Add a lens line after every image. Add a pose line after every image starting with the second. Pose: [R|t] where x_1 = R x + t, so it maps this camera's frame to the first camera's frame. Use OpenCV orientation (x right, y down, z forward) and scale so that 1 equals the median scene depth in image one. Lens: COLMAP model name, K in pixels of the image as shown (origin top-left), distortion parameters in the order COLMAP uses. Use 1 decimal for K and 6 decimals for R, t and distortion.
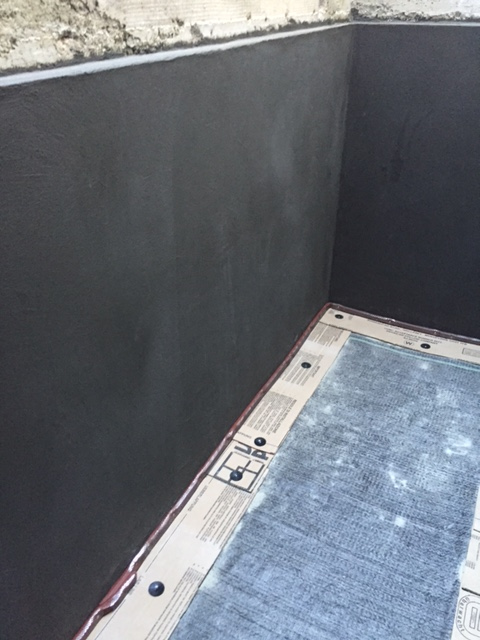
lens RADIAL K [[546.2, 0, 240.5], [0, 546.2, 320.3], [0, 0, 1]] dist [0.057329, 0.009808]
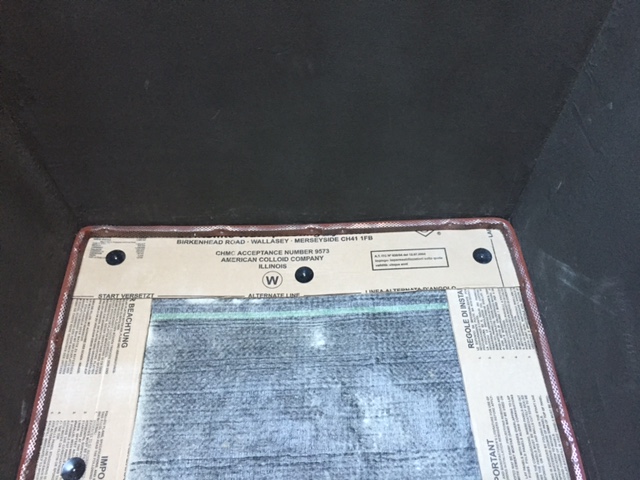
lens RADIAL K [[546.2, 0, 320.3], [0, 546.2, 239.8], [0, 0, 1]] dist [0.057329, 0.009808]
pose [[0.873499, -0.410952, 0.260995, 0.229865], [0.261262, 0.848086, 0.460970, -0.199807], [-0.410782, -0.334468, 0.848168, 0.577534]]
